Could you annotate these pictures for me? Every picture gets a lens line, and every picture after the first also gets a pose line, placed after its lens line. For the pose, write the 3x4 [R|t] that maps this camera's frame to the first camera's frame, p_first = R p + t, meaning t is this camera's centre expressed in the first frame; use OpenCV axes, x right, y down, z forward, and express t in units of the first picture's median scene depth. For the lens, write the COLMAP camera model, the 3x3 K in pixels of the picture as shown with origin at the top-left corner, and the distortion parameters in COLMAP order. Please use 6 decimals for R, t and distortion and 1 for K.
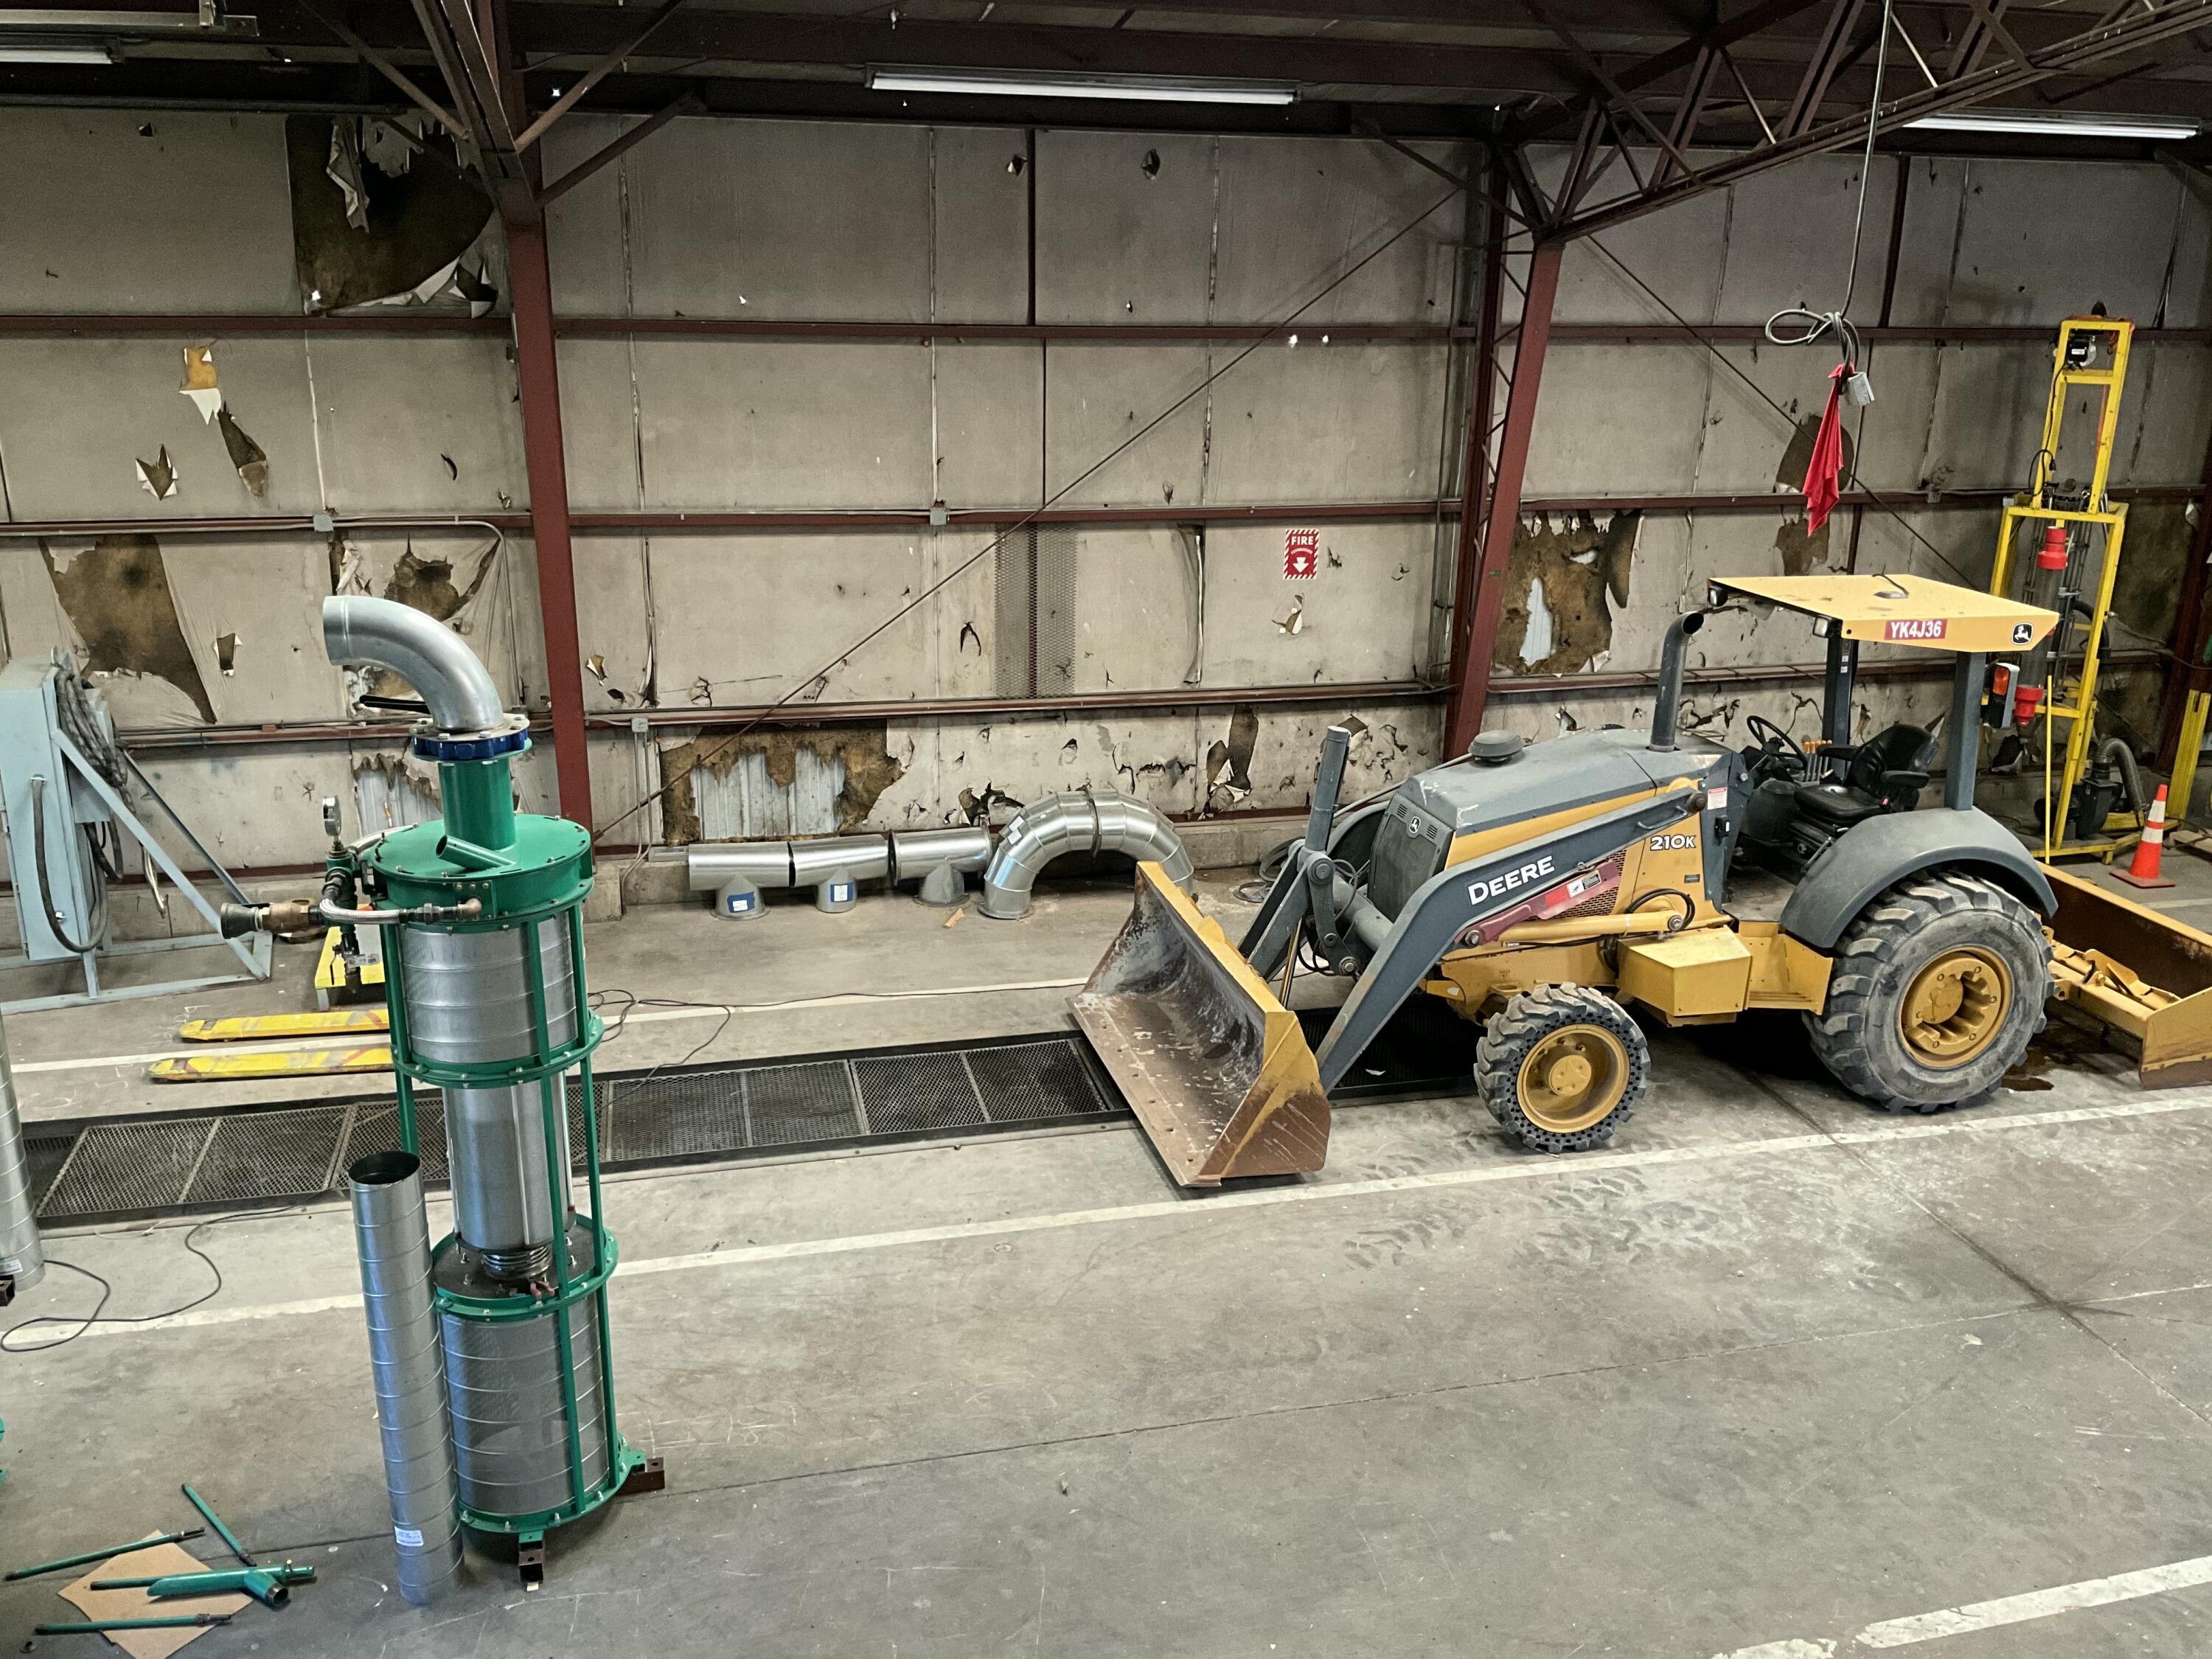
lens RADIAL K [[1821.8, 0, 1100.7], [0, 1821.8, 823.6], [0, 0, 1]] dist [0.083938, -0.161127]
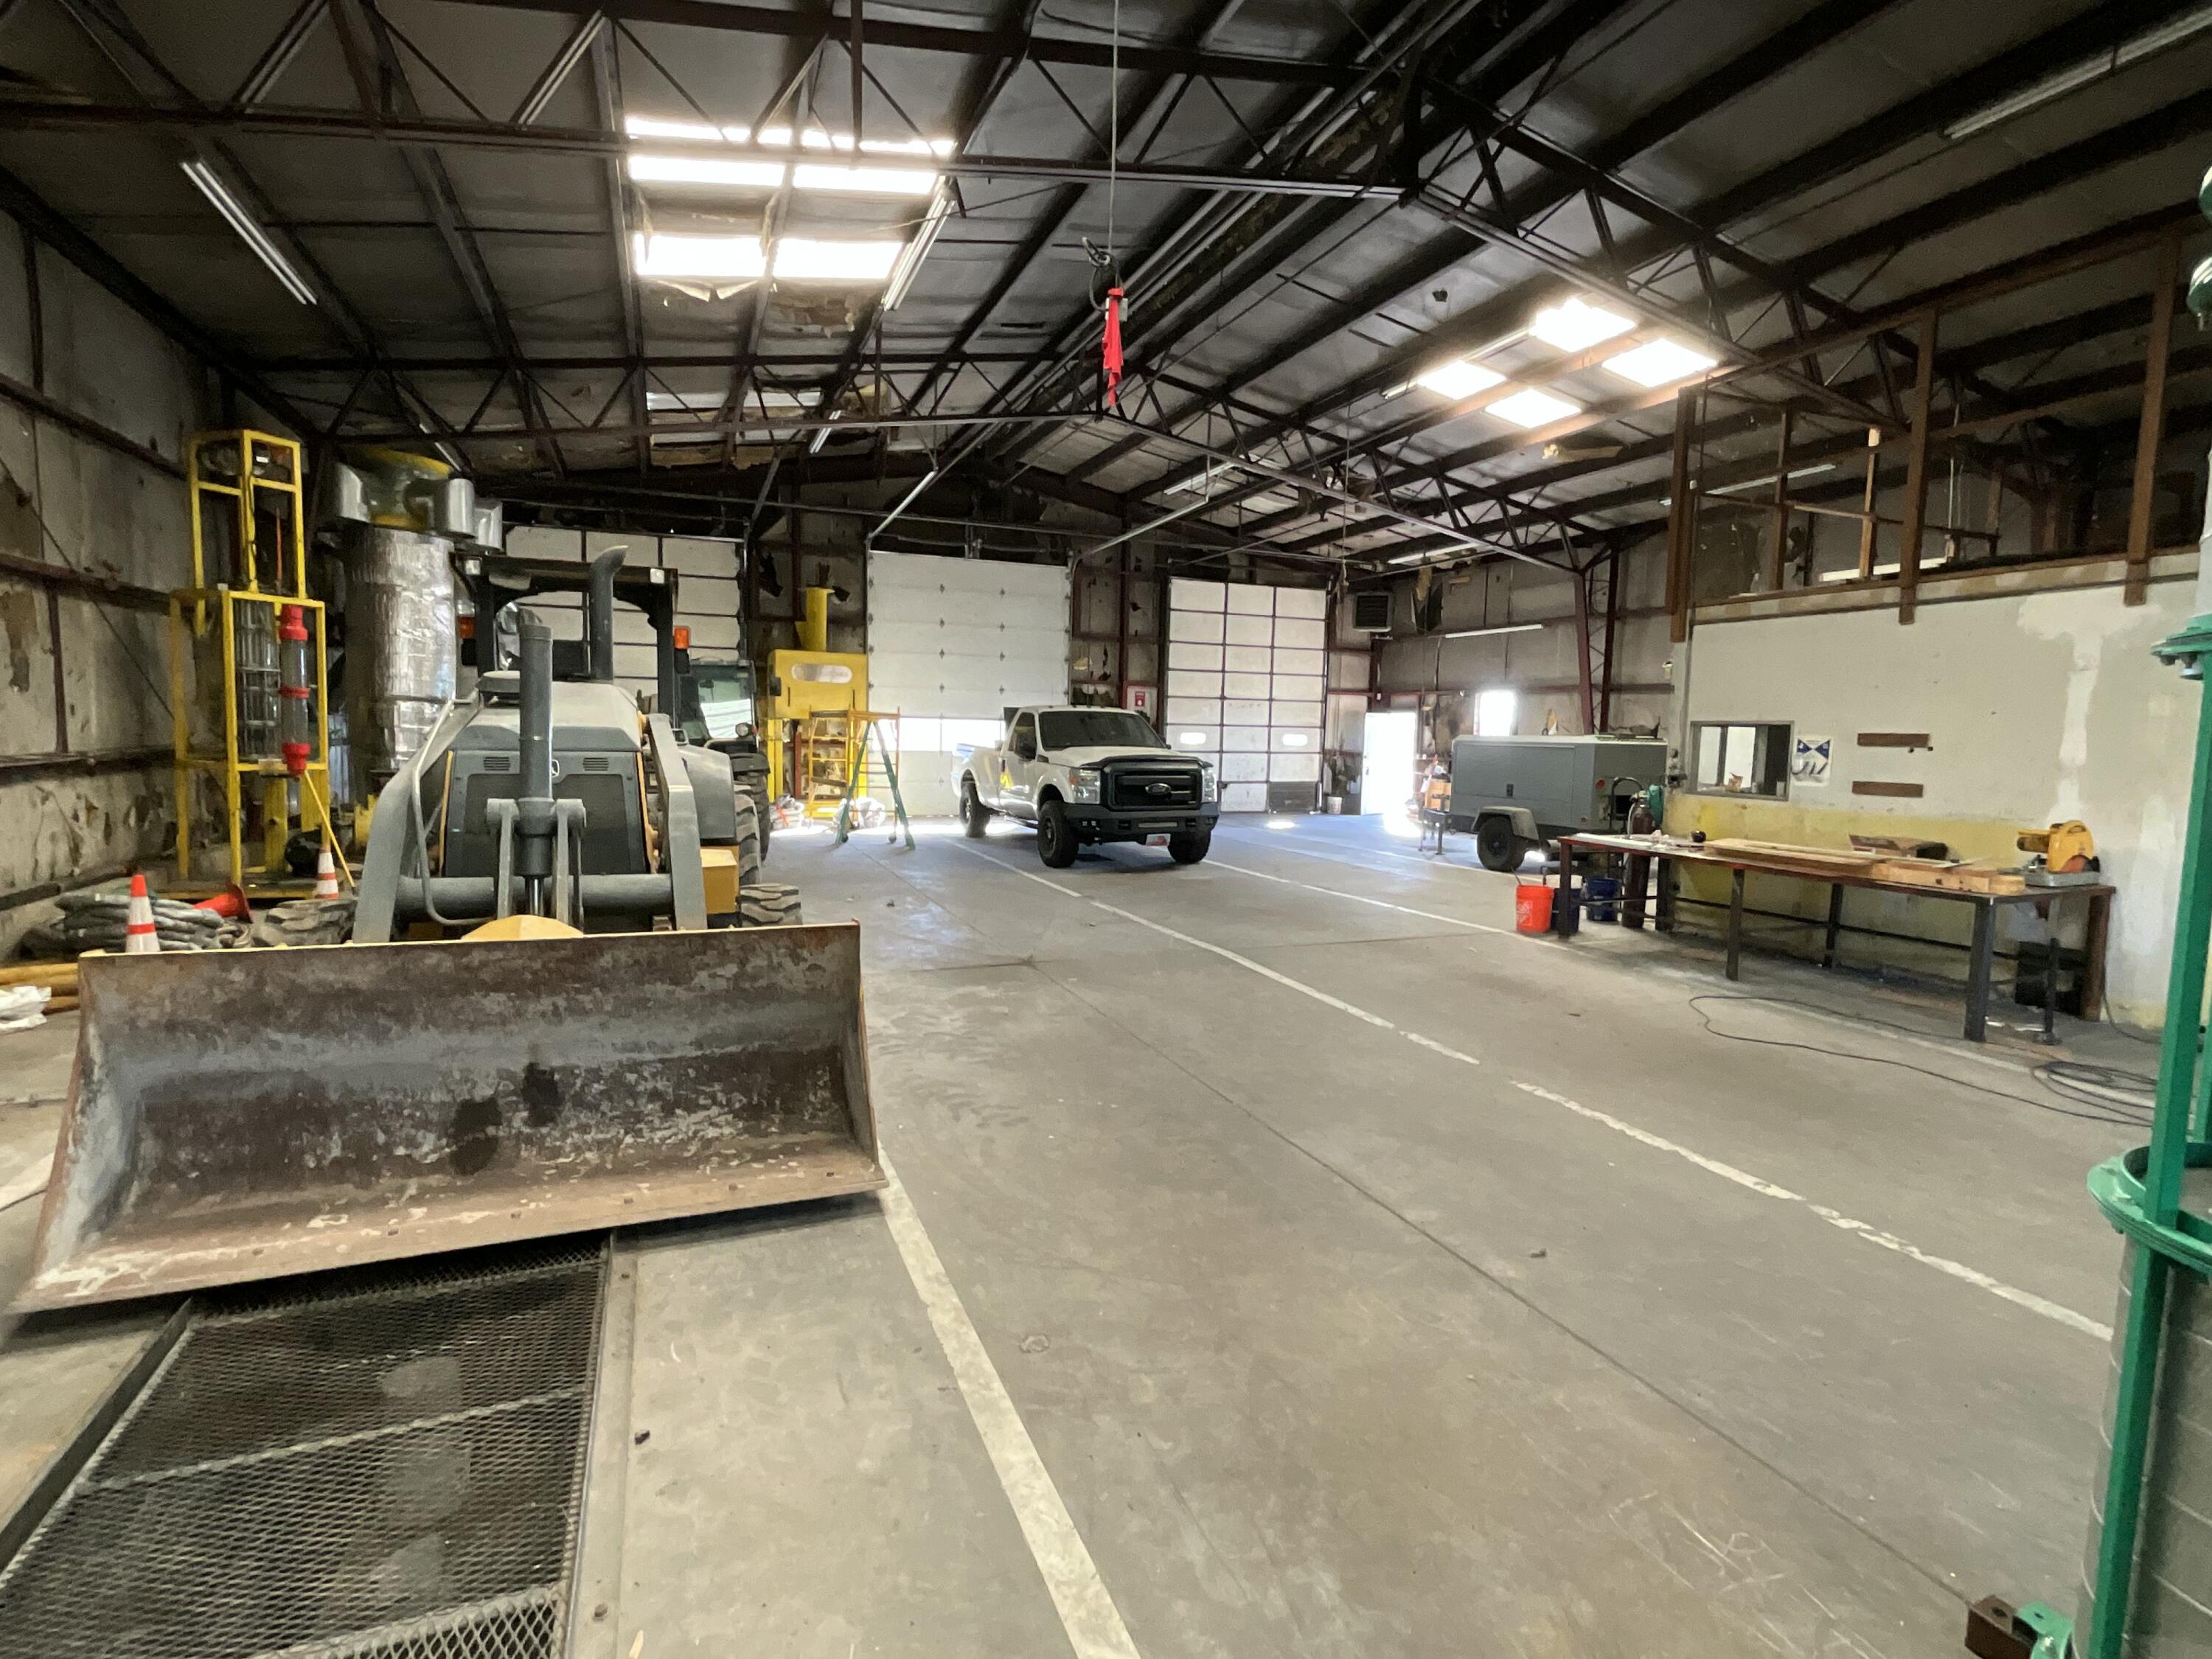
lens RADIAL K [[1048.7, 0, 1103.5], [0, 1048.7, 820.0], [0, 0, 1]] dist [-0.003304, 0.003587]
pose [[-0.151452, -0.104950, 0.982877, -0.323016], [0.273148, 0.951185, 0.143655, 0.022536], [-0.949975, 0.290228, -0.115392, 0.832047]]
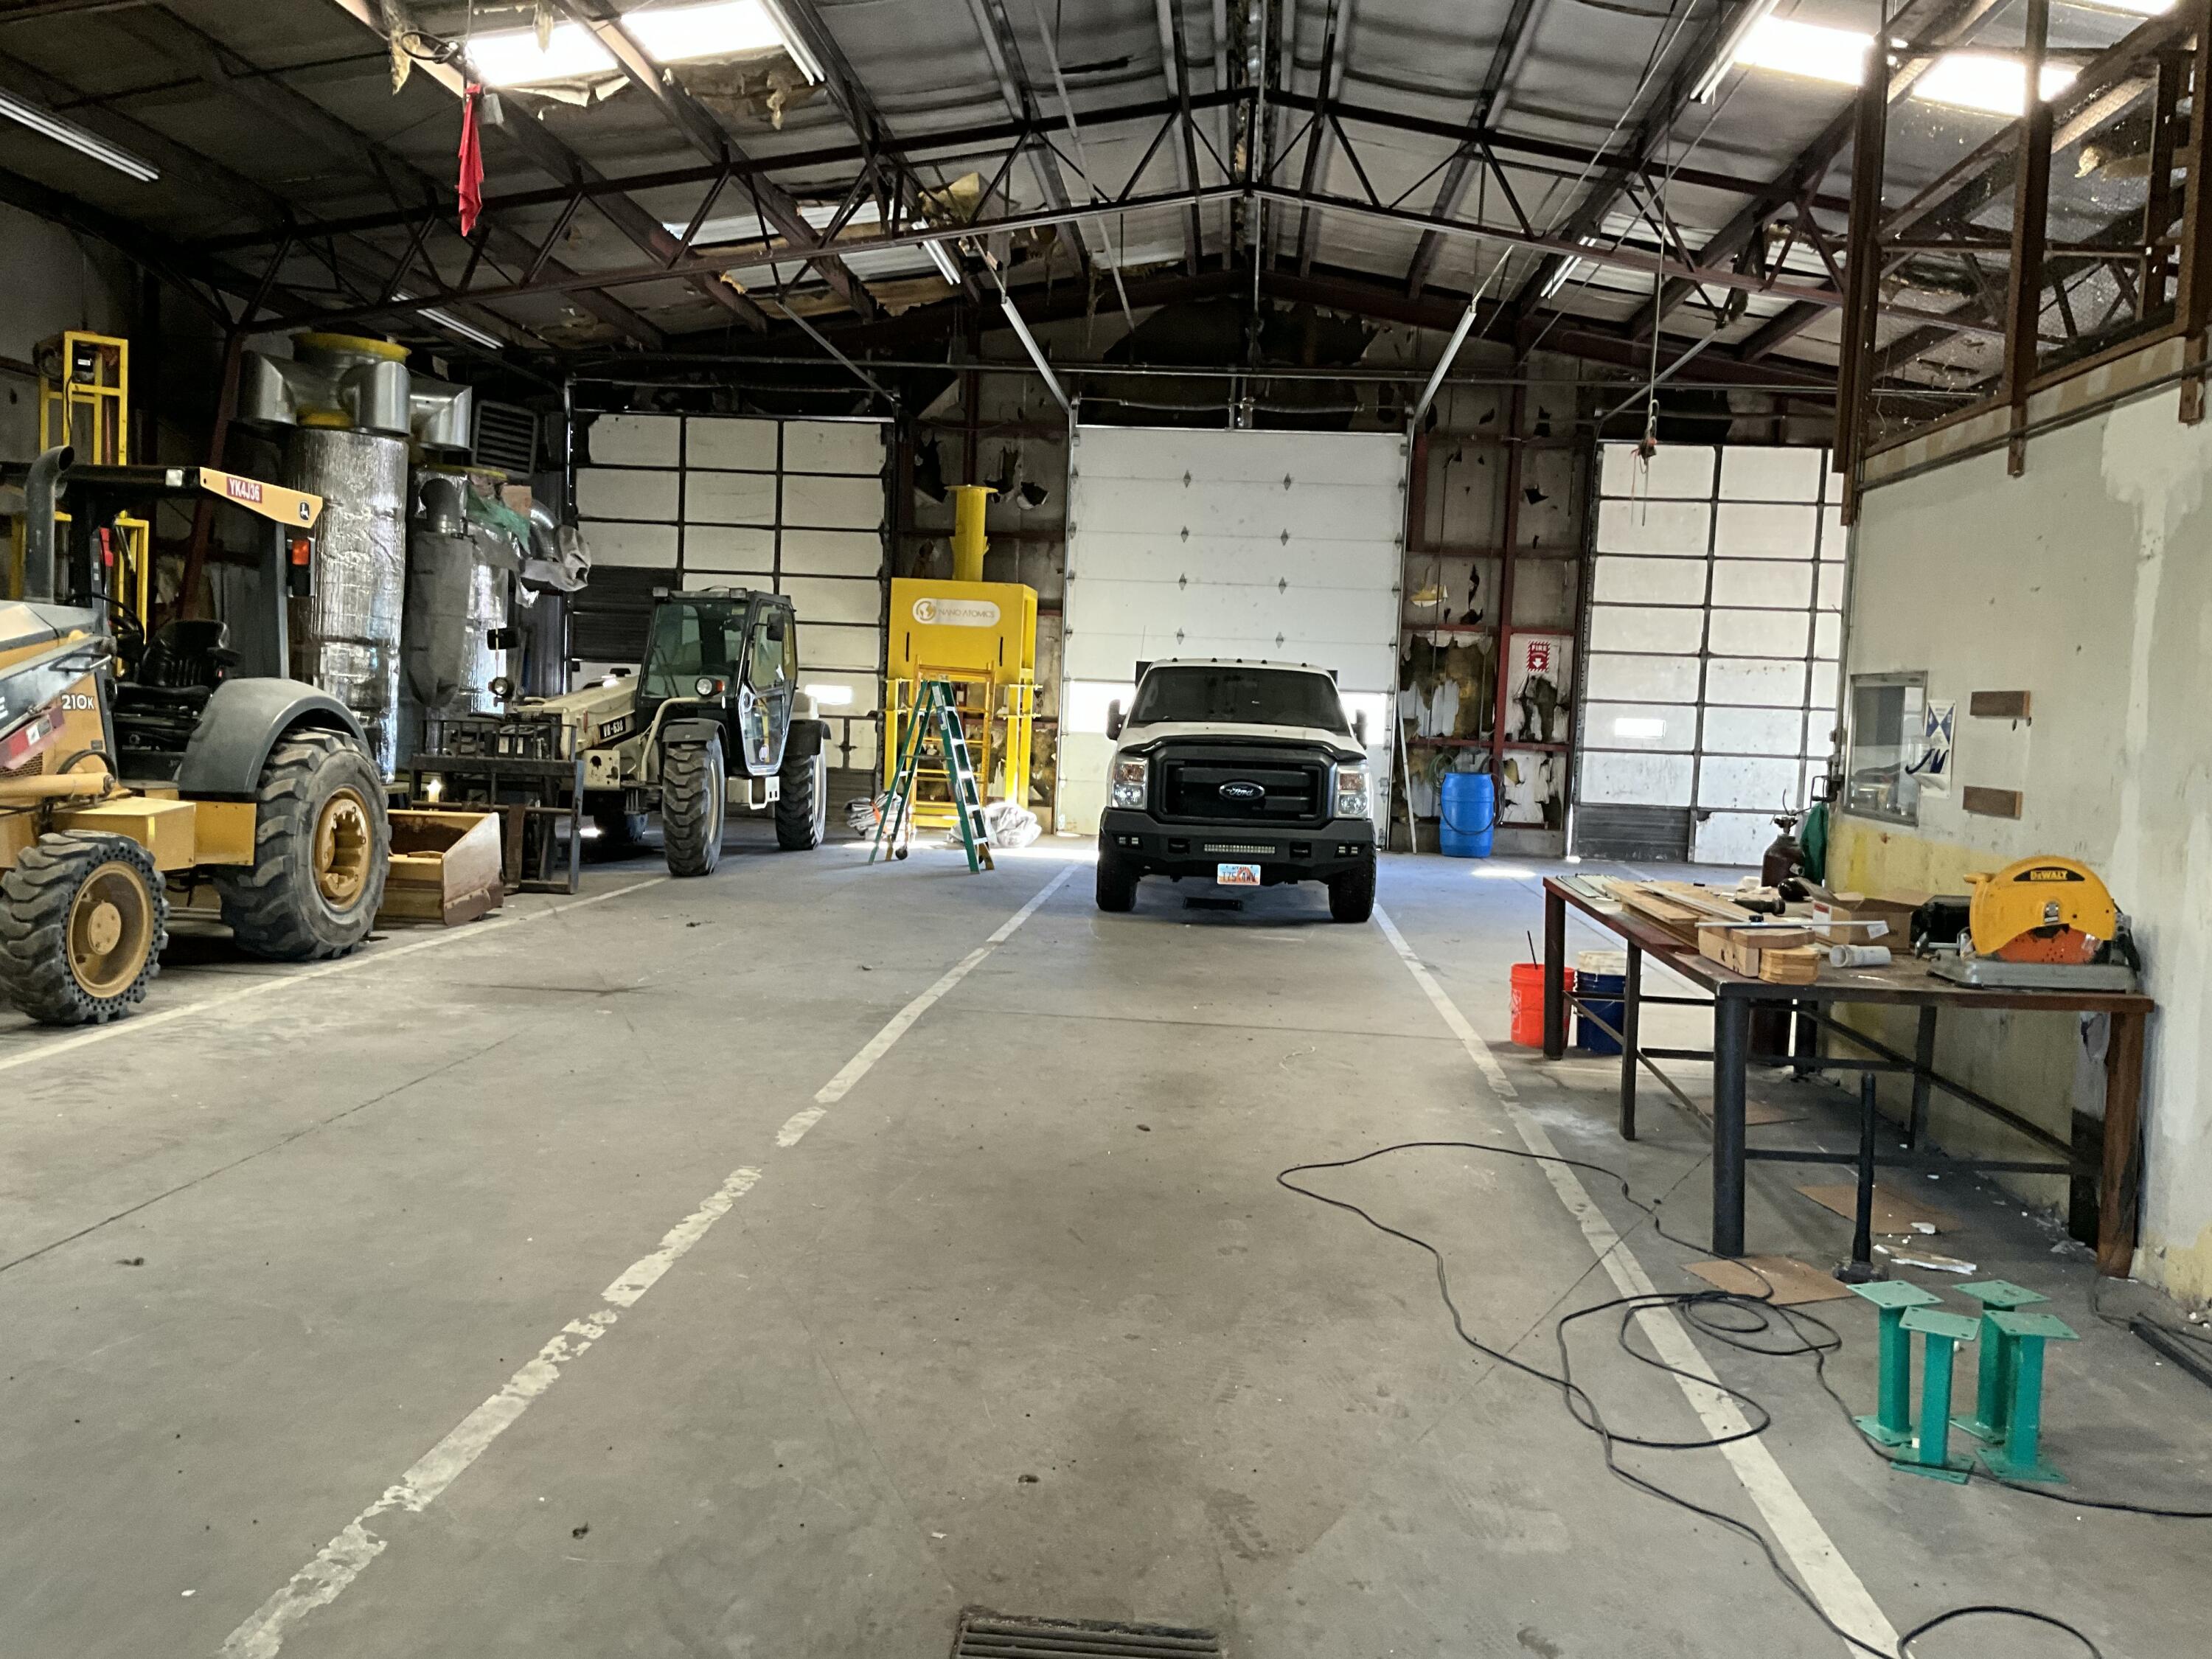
lens RADIAL K [[1821.8, 0, 1108.2], [0, 1821.8, 824.8], [0, 0, 1]] dist [0.083938, -0.161127]
pose [[0.305884, -0.069417, 0.949535, -0.402714], [0.251430, 0.967821, -0.010241, 0.207509], [-0.918269, 0.241874, 0.313494, 0.262670]]
